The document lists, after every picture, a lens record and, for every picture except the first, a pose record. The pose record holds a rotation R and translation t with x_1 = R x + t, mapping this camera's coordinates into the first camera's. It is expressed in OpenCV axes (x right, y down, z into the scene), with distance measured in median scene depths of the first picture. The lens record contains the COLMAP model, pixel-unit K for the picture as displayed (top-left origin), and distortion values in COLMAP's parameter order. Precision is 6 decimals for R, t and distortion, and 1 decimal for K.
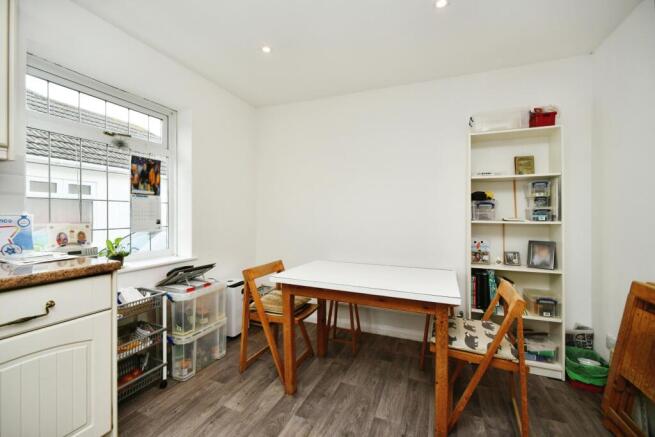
lens RADIAL K [[274.9, 0, 325.5], [0, 274.9, 214.8], [0, 0, 1]] dist [-0.001468, -0.000231]
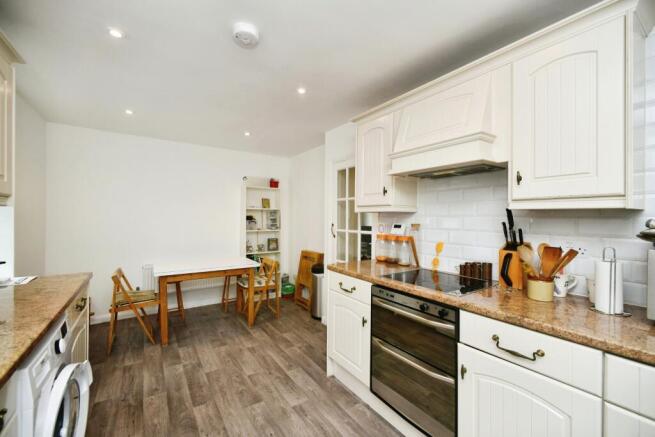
lens RADIAL K [[267.2, 0, 327.5], [0, 267.2, 218.5], [0, 0, 1]] dist [-0.000004, 0.000051]
pose [[0.549487, -0.007112, 0.835472, -0.748931], [-0.003719, 0.999933, 0.010958, -0.088627], [-0.835494, -0.009128, 0.549424, -0.533974]]
